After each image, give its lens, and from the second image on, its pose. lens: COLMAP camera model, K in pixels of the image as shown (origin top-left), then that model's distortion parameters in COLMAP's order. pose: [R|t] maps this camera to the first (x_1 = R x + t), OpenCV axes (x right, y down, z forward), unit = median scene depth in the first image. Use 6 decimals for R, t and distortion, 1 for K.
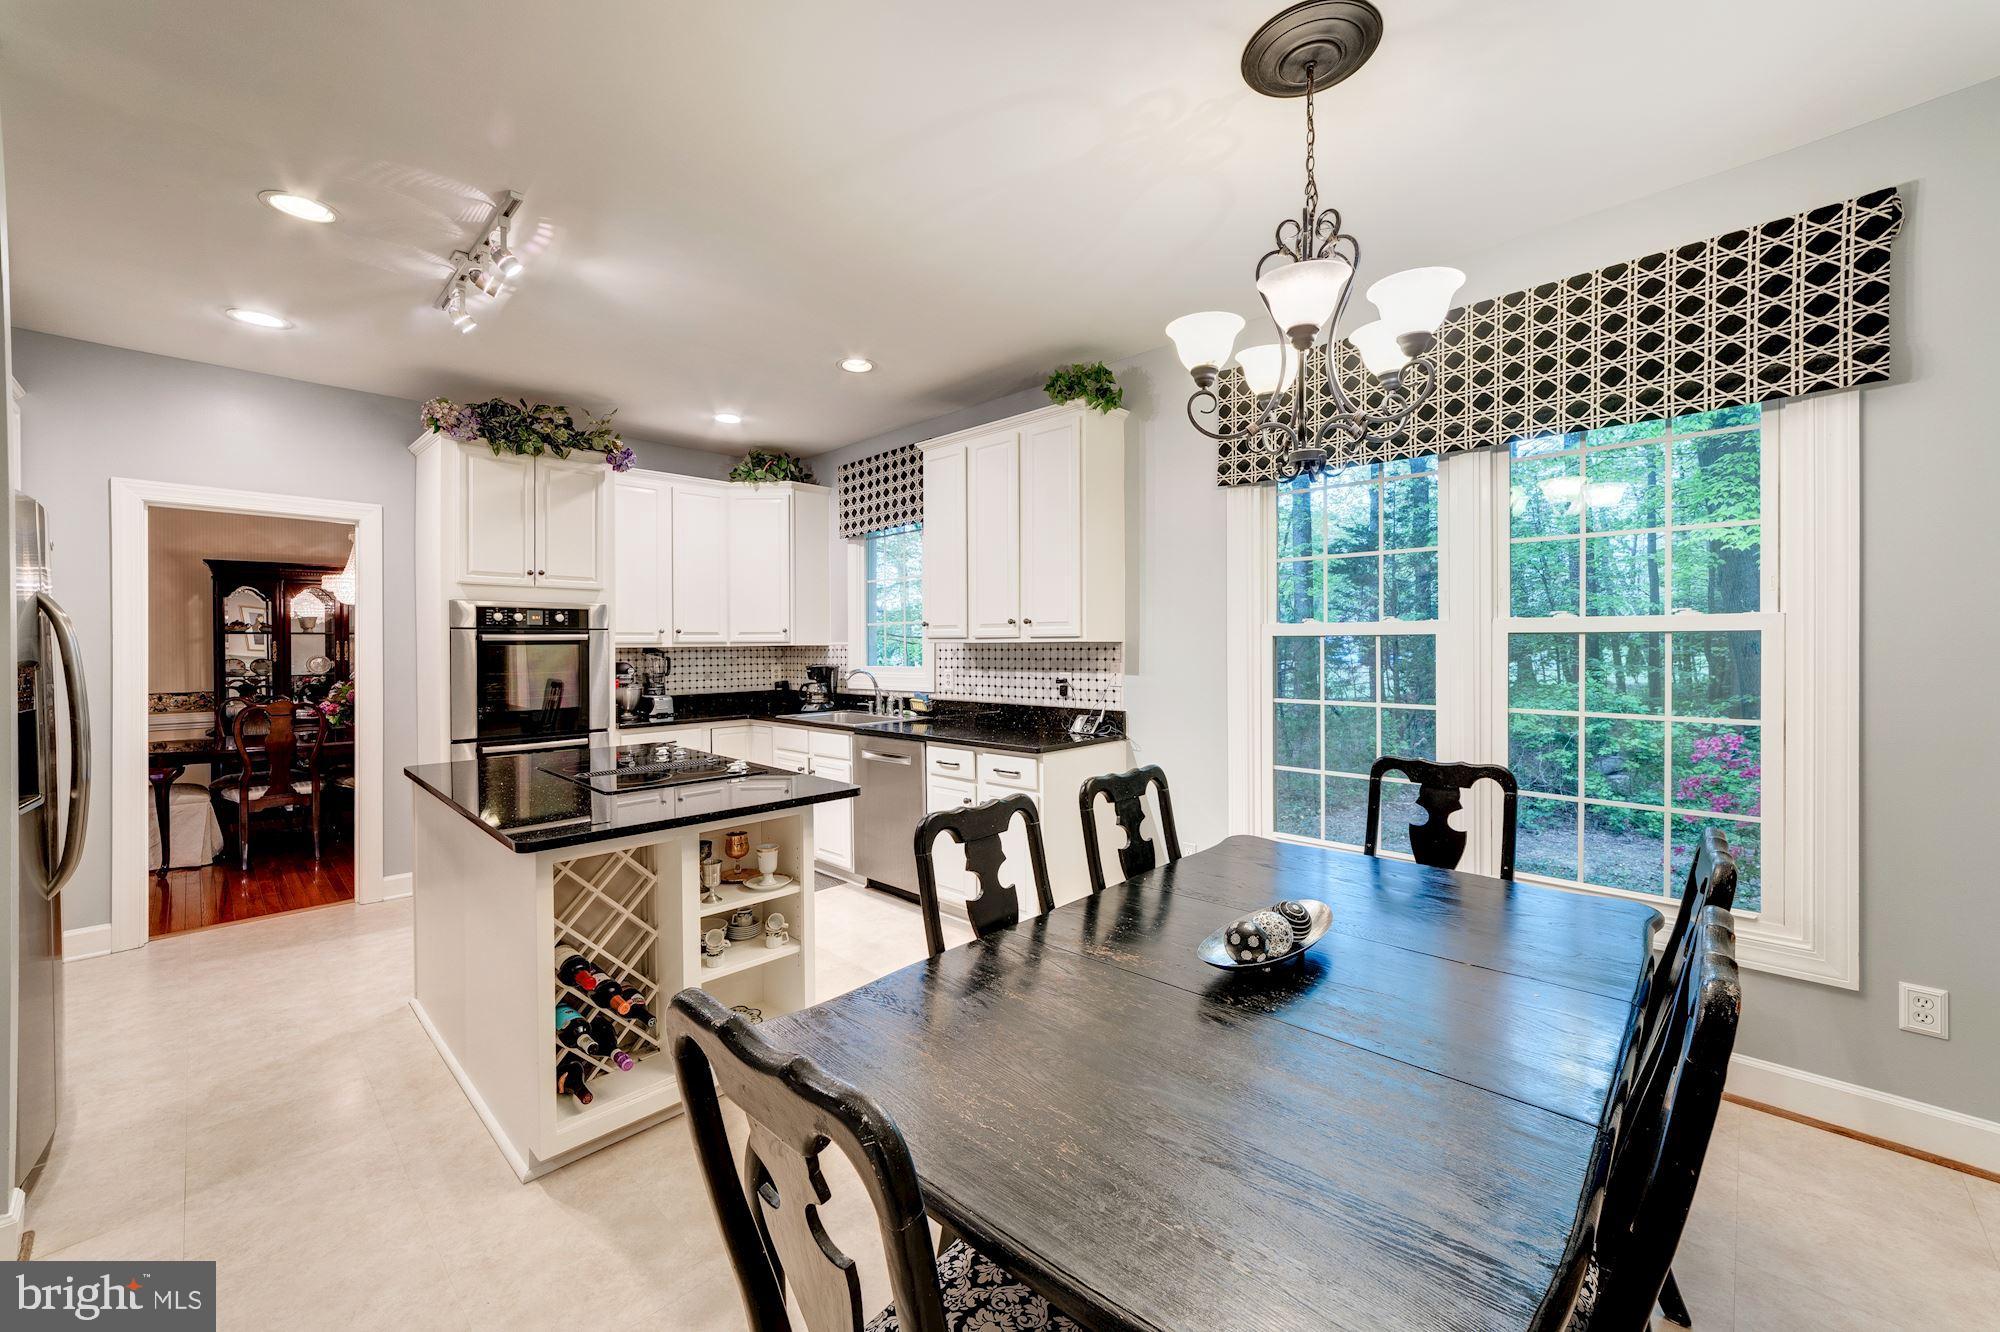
lens RADIAL K [[773.1, 0, 980.8], [0, 773.1, 644.1], [0, 0, 1]] dist [-0.001692, 0.009013]
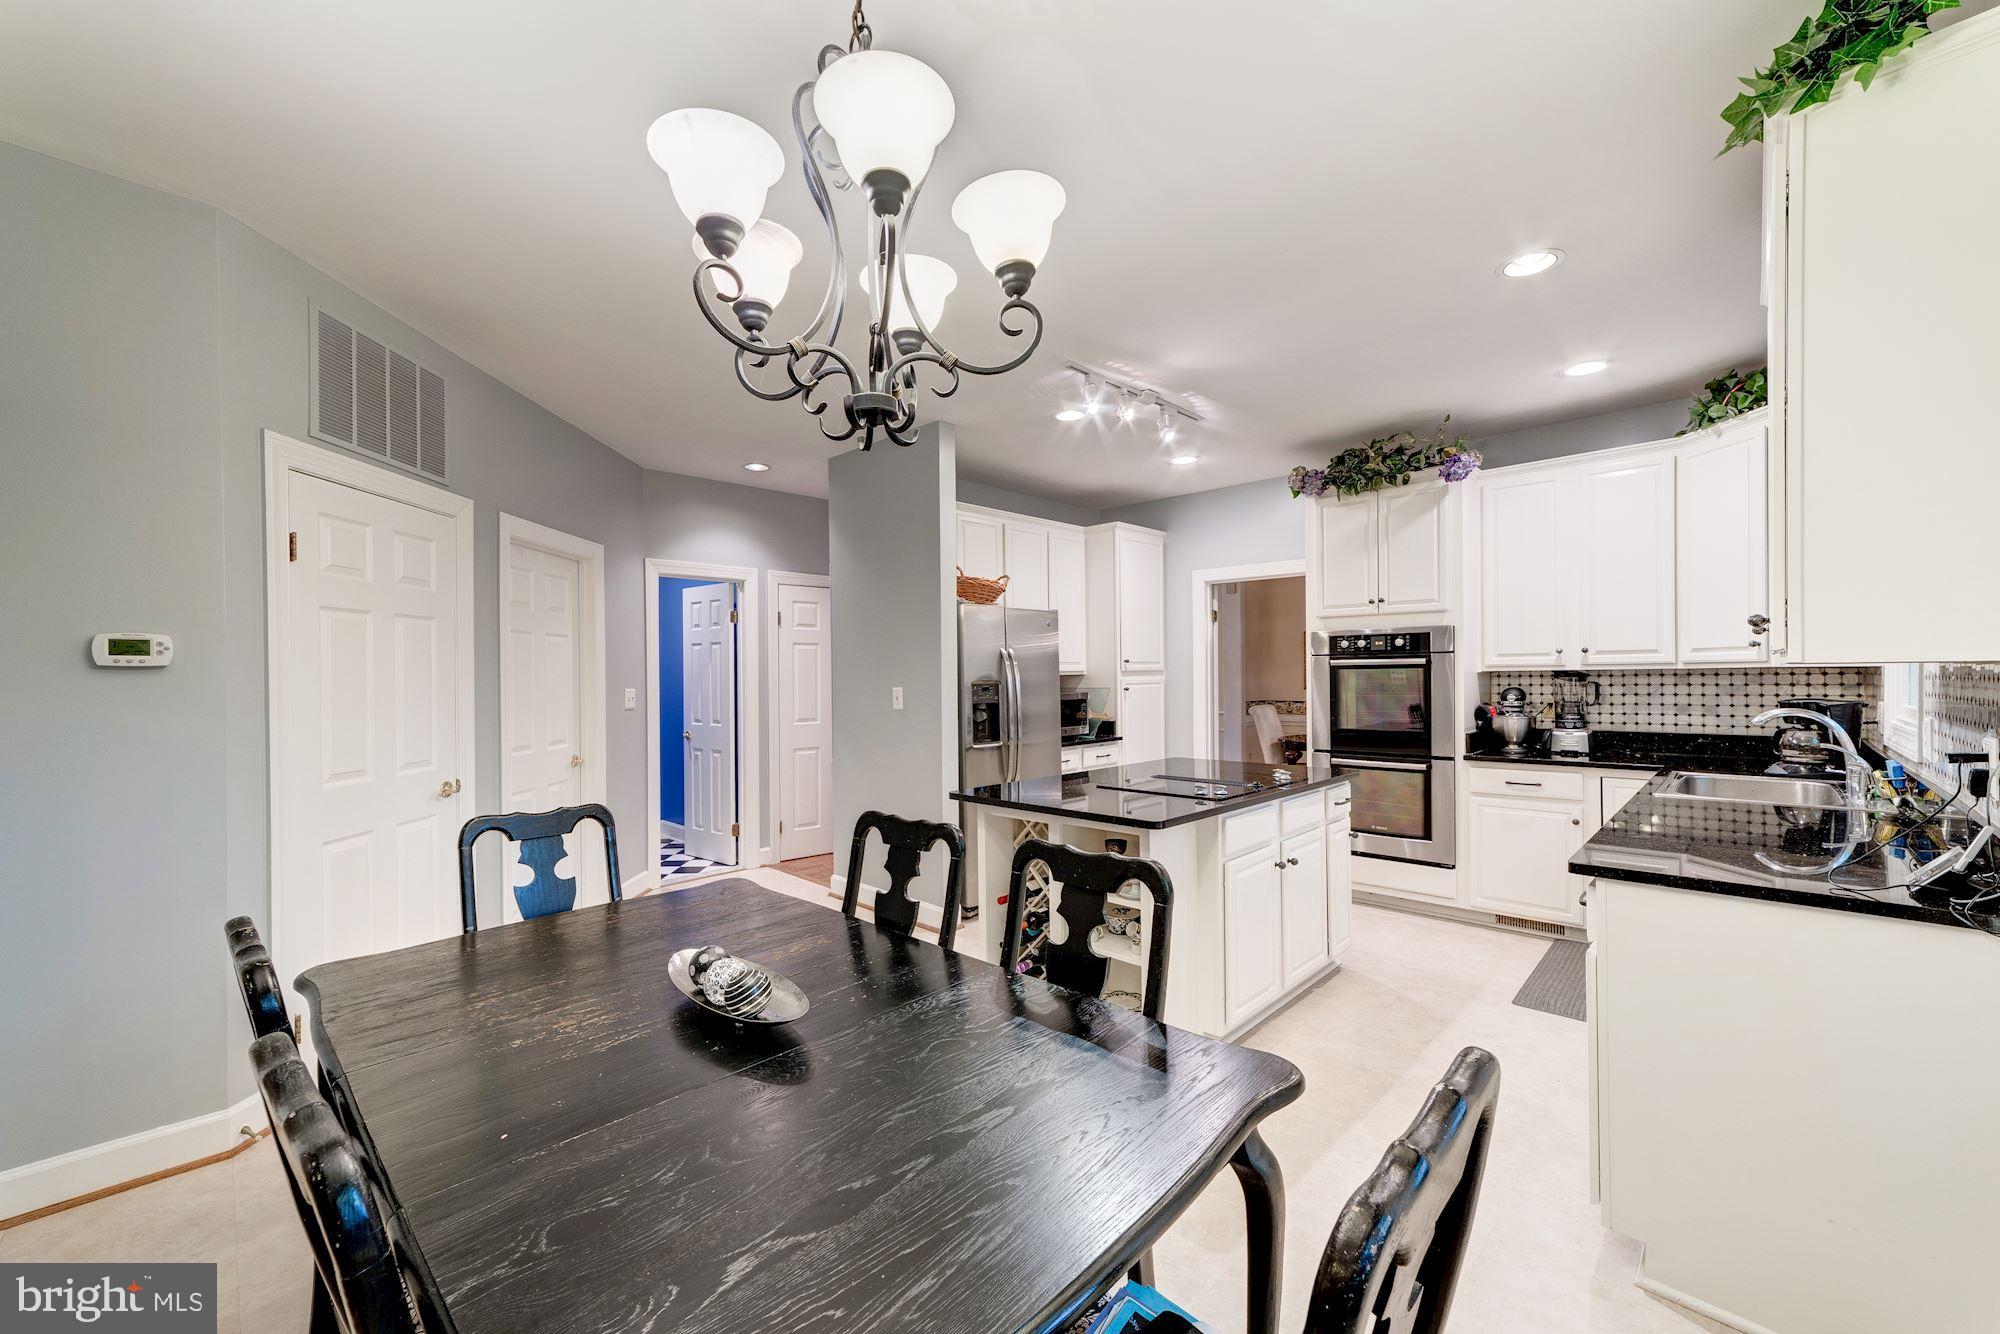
lens RADIAL K [[776.9, 0, 1008.5], [0, 776.9, 676.3], [0, 0, 1]] dist [-0.005281, 0.009758]
pose [[0.038943, 0.008112, -0.999209, 0.405305], [0.010422, 0.999909, 0.008524, -0.002842], [0.999187, -0.010745, 0.038855, 0.395827]]
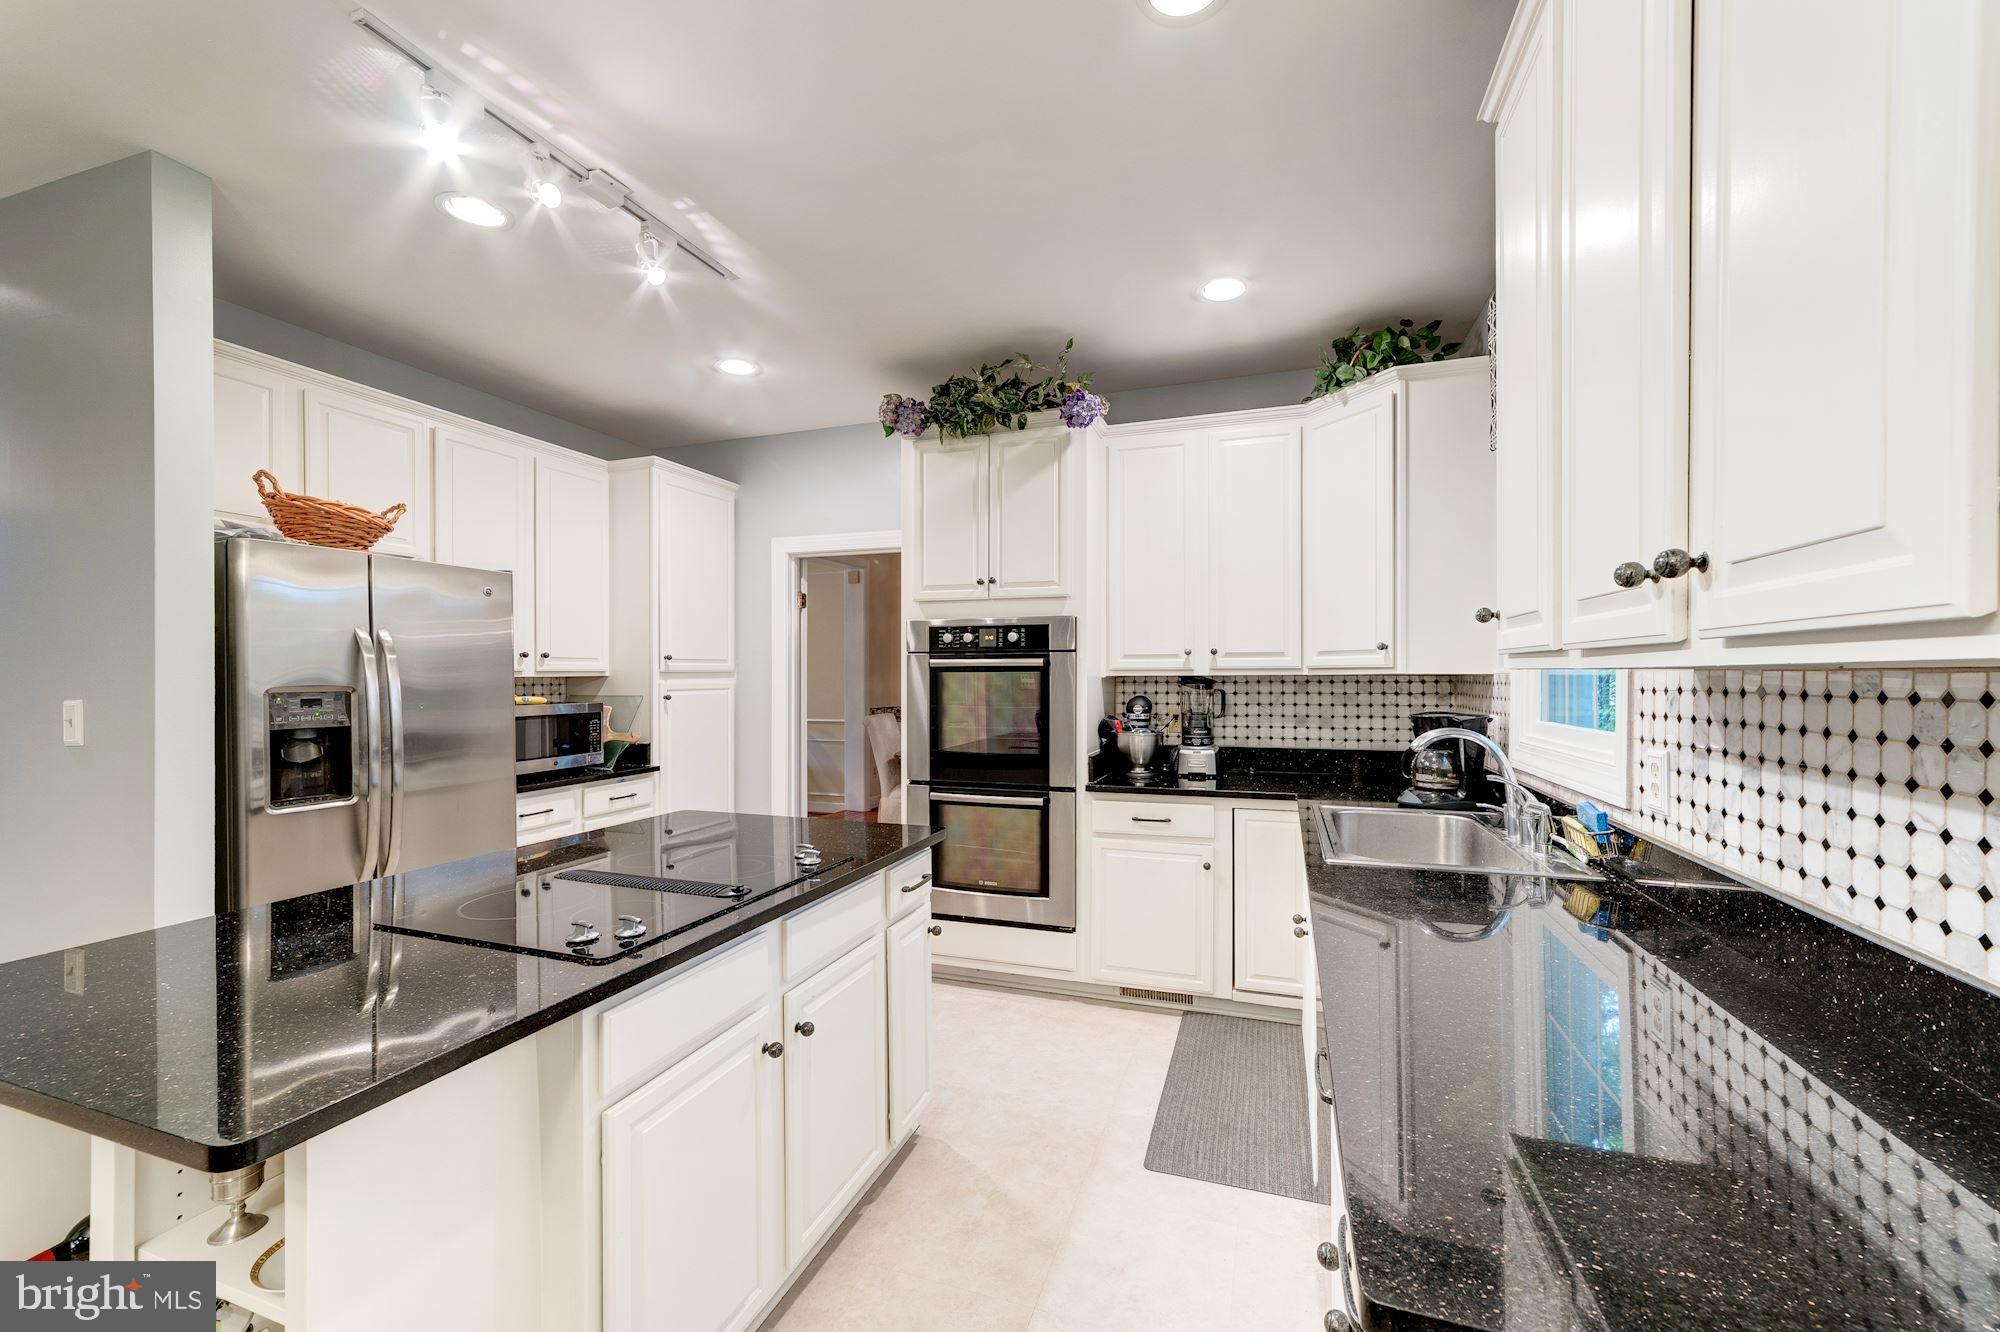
lens RADIAL K [[776.9, 0, 1008.5], [0, 776.9, 675.3], [0, 0, 1]] dist [-0.005281, 0.009758]
pose [[0.448878, 0.006626, -0.893568, 0.127029], [-0.000728, 0.999975, 0.007049, -0.001067], [0.893593, -0.002514, 0.448872, 0.576611]]
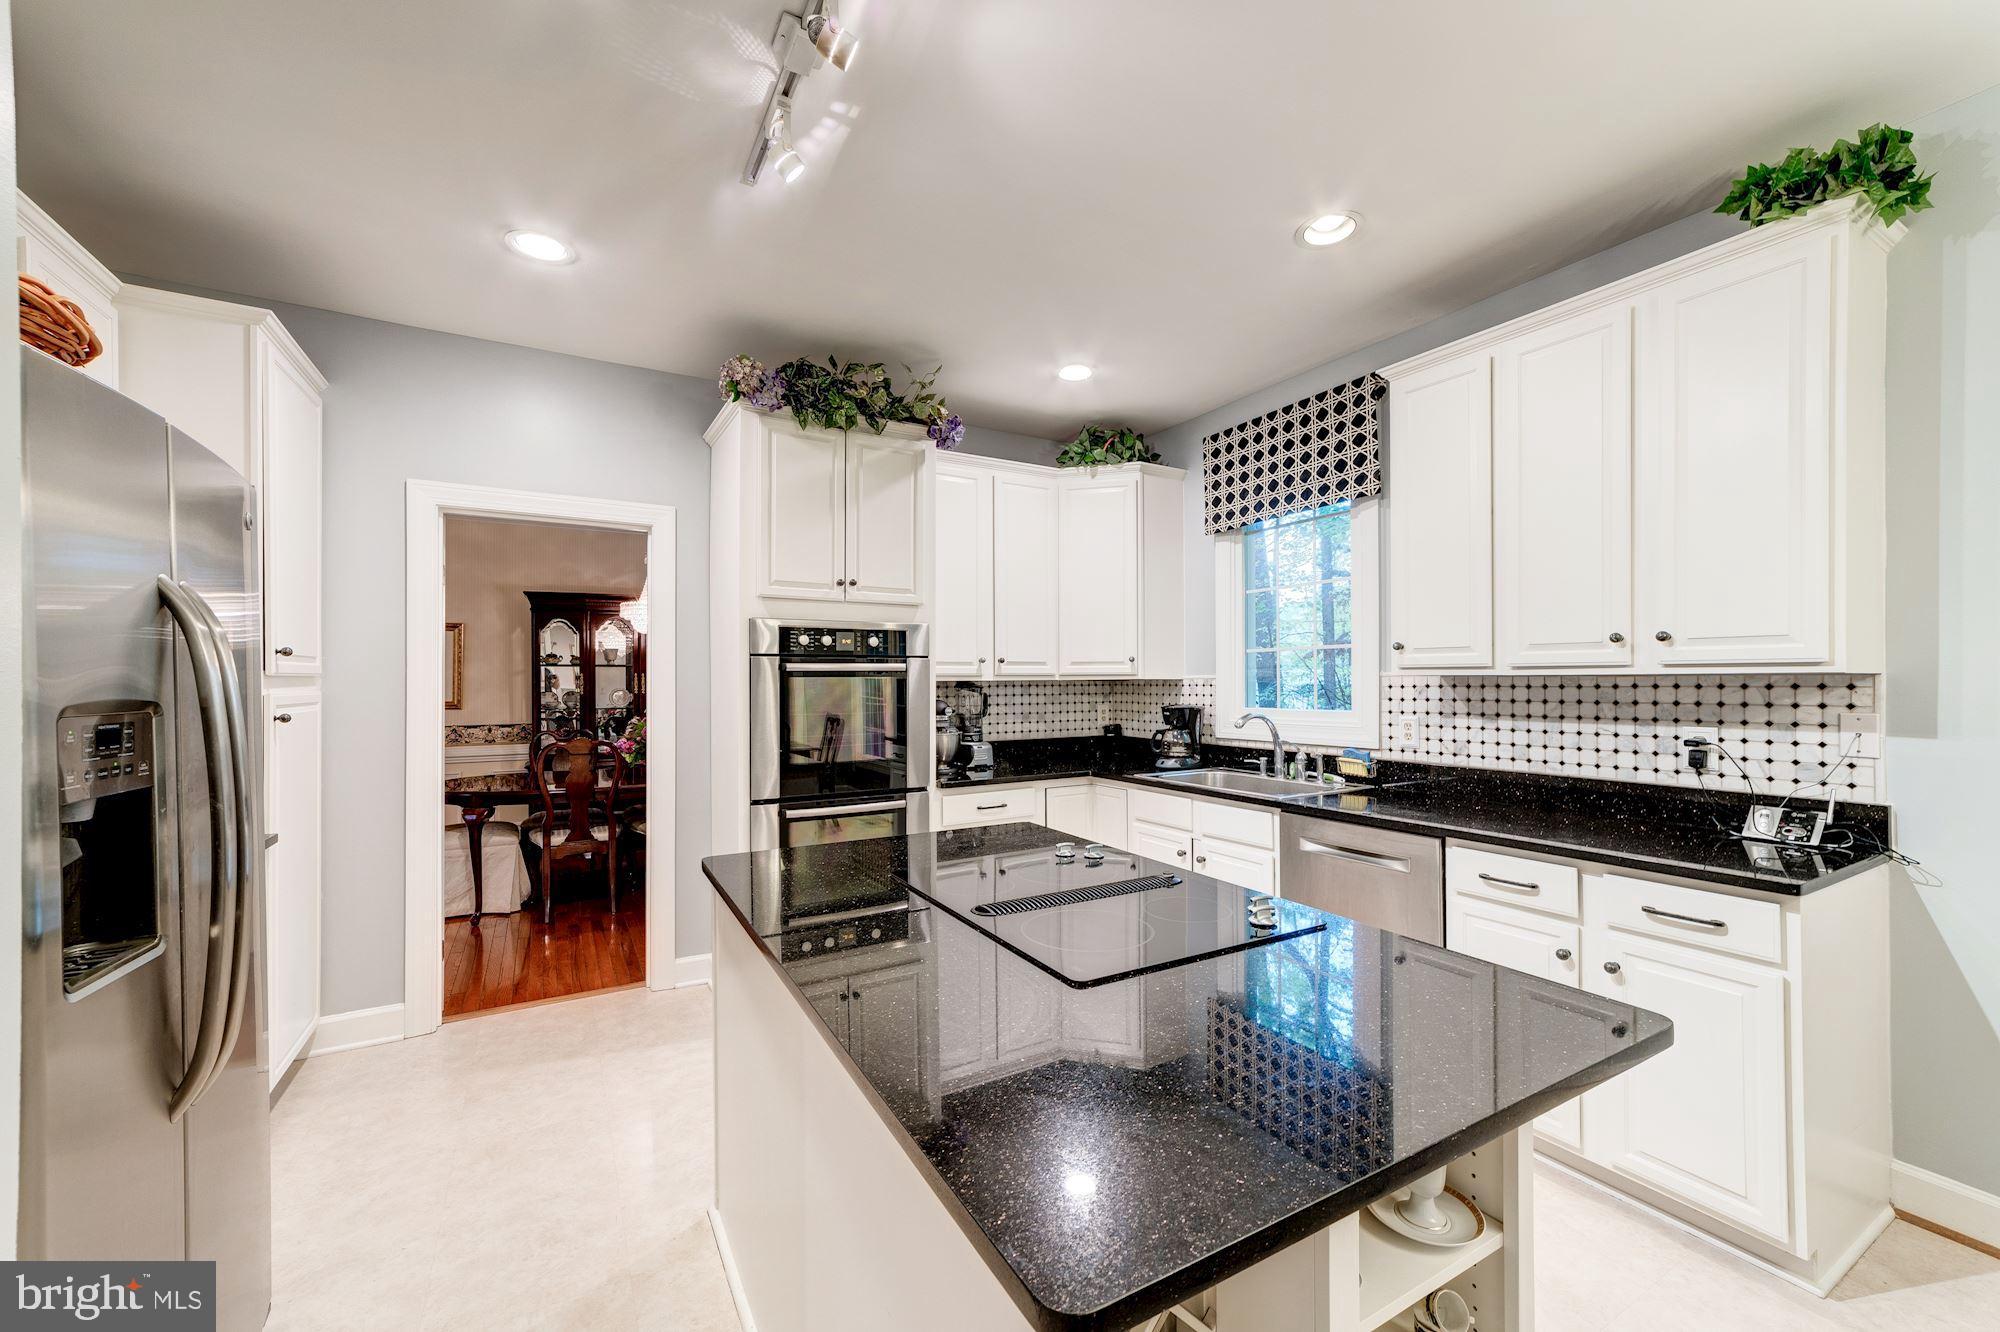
lens RADIAL K [[776.9, 0, 1008.5], [0, 776.9, 675.3], [0, 0, 1]] dist [-0.005281, 0.009758]
pose [[0.968459, 0.001547, -0.249169, -0.199710], [-0.002724, 0.999987, -0.004380, 0.001888], [0.249159, 0.004921, 0.968450, 0.258970]]
